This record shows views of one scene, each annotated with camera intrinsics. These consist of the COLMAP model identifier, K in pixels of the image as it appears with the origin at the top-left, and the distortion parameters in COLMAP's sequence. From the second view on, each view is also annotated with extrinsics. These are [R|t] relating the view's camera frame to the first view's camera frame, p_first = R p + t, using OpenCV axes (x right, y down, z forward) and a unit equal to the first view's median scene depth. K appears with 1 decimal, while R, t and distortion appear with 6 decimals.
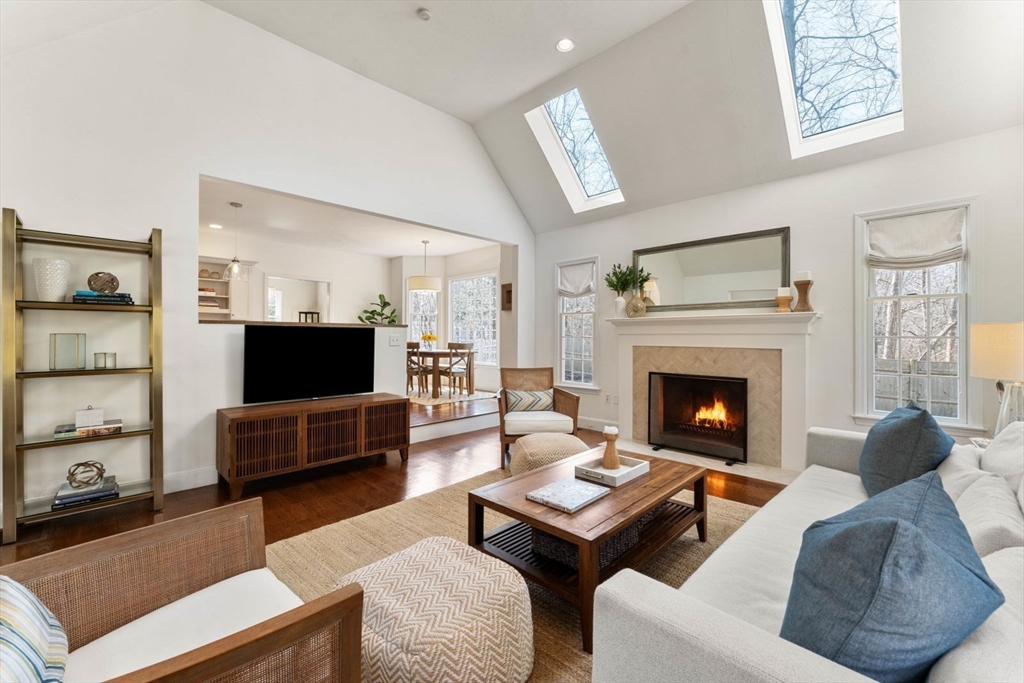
lens RADIAL K [[422.8, 0, 508.6], [0, 422.8, 334.0], [0, 0, 1]] dist [-0.001711, -0.000246]
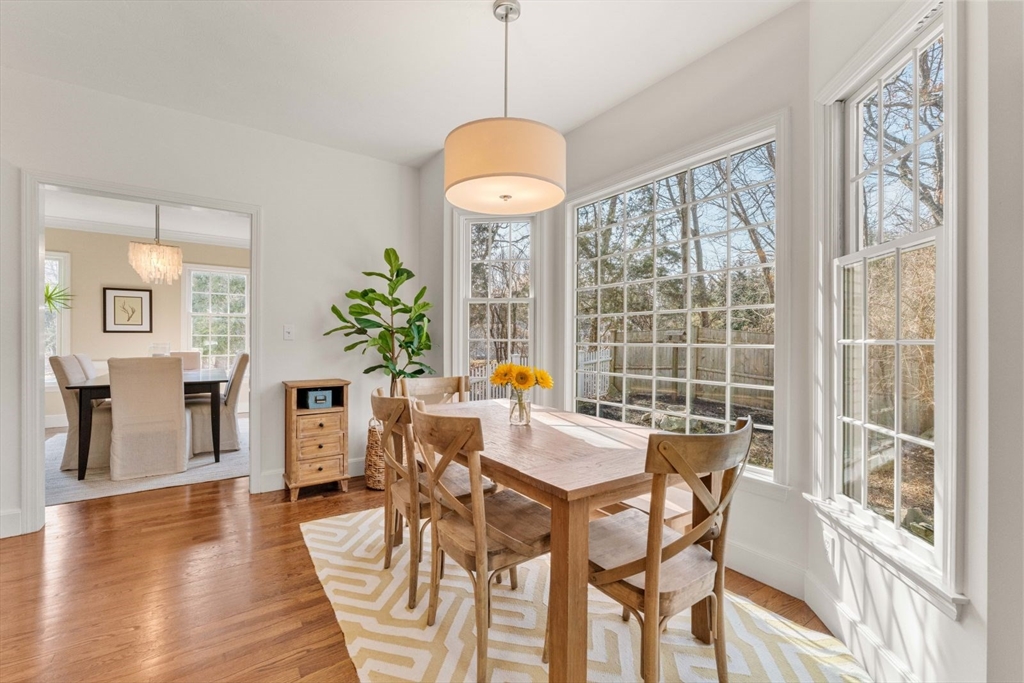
lens RADIAL K [[409.6, 0, 507.3], [0, 409.6, 337.9], [0, 0, 1]] dist [-0.002539, 0.000399]
pose [[0.984805, -0.001671, -0.173657, -0.132504], [0.000327, 0.999970, -0.007768, -0.010153], [0.173665, 0.007593, 0.984776, 0.653235]]
